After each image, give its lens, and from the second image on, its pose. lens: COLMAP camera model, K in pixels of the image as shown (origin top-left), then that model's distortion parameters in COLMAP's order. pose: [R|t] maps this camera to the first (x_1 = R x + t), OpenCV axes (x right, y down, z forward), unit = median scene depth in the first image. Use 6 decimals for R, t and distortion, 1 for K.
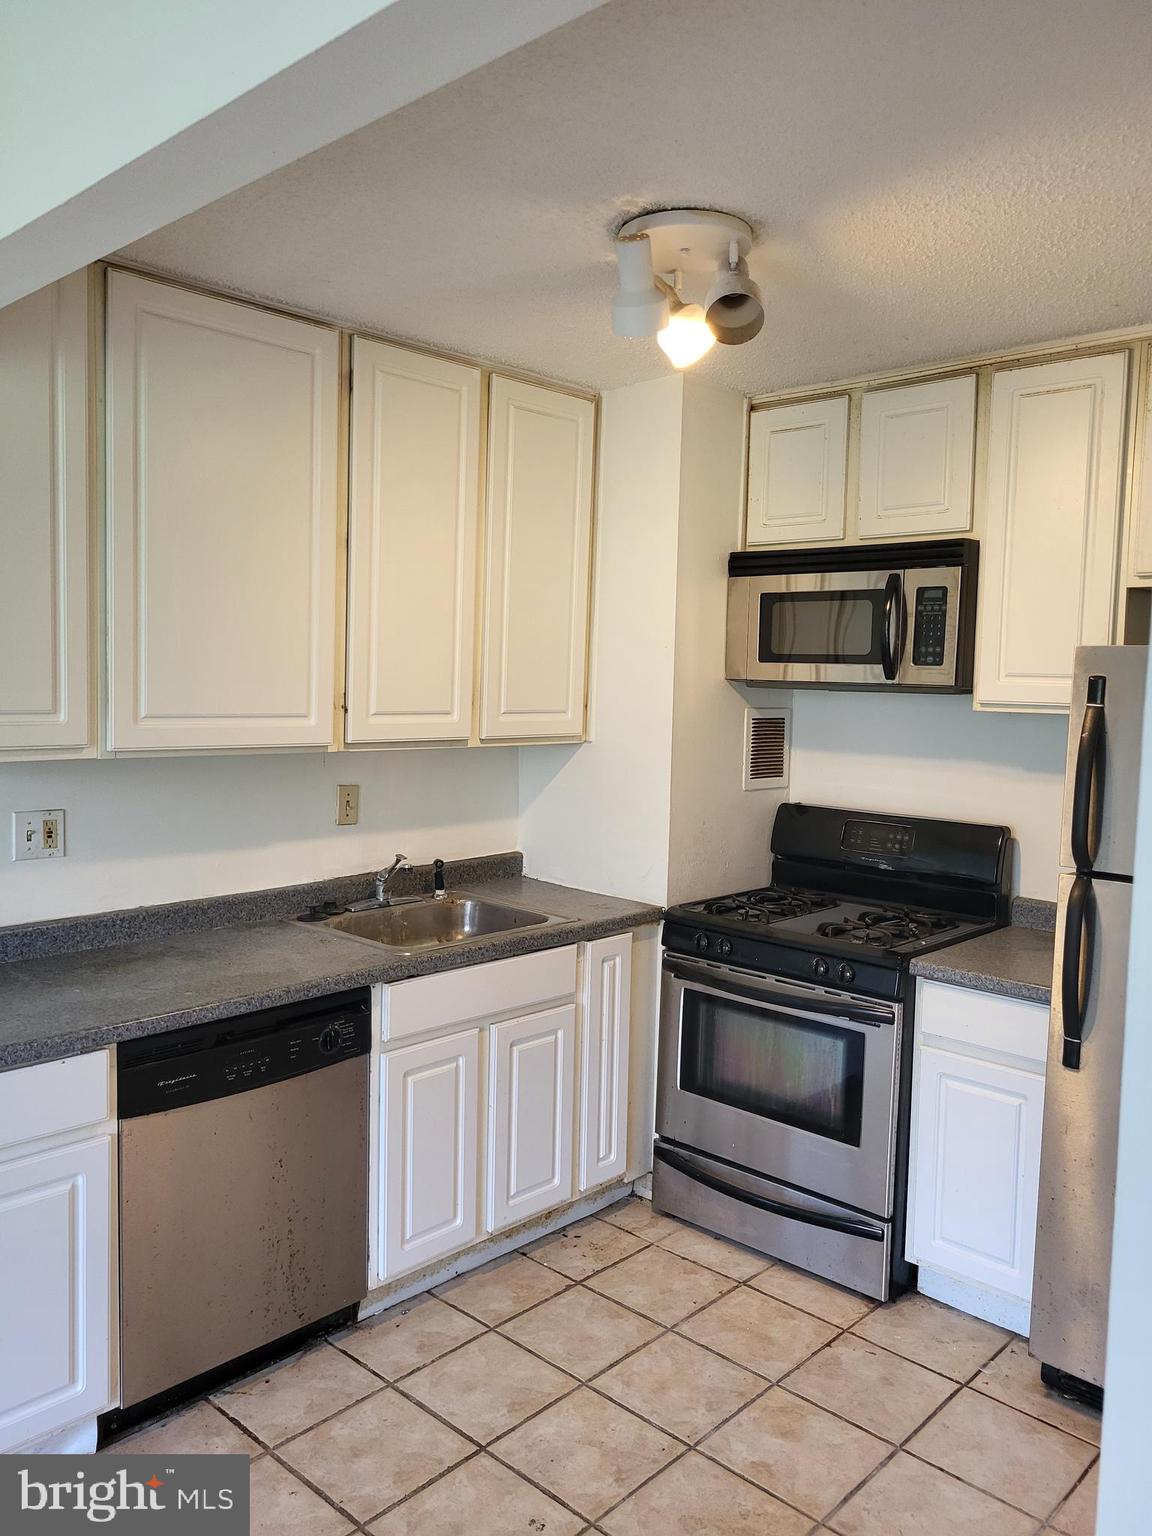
lens RADIAL K [[1172.7, 0, 607.0], [0, 1172.7, 759.6], [0, 0, 1]] dist [0.028315, -0.011307]
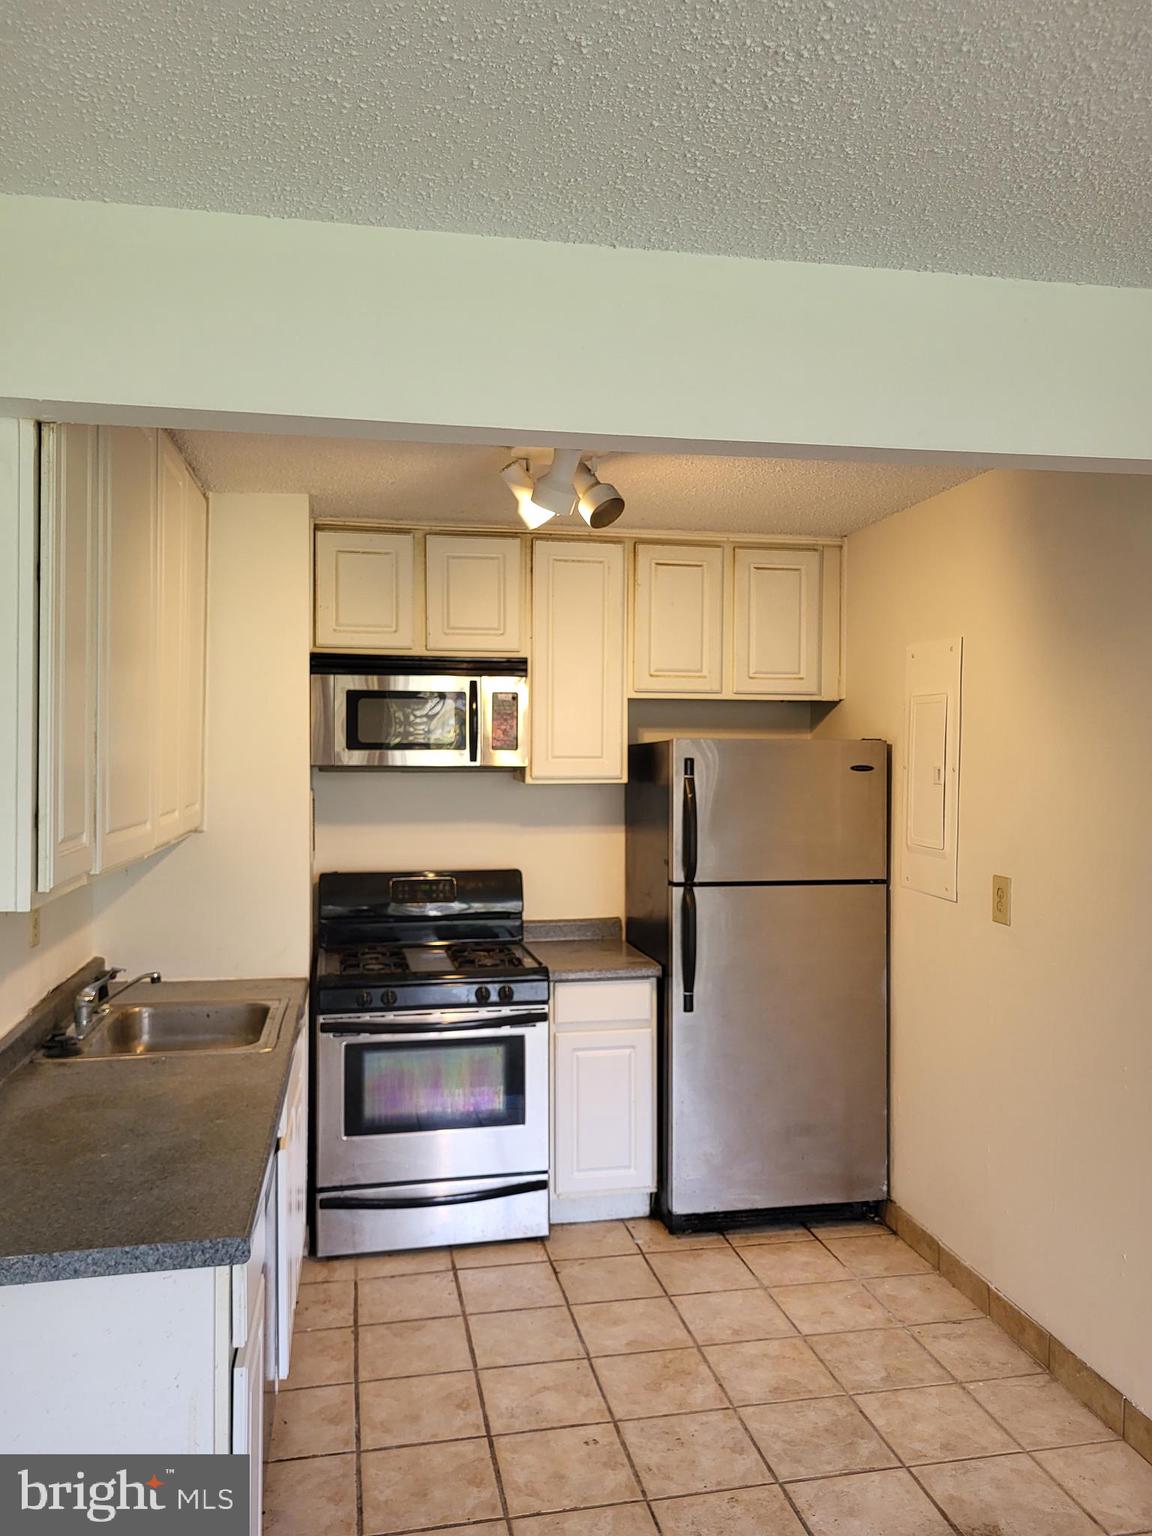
lens RADIAL K [[1172.7, 0, 607.0], [0, 1172.7, 759.6], [0, 0, 1]] dist [0.028315, -0.011307]
pose [[0.581385, -0.030366, 0.813062, -0.741369], [0.071810, 0.997319, -0.014101, -0.043980], [-0.810453, 0.066584, 0.582007, 0.141280]]
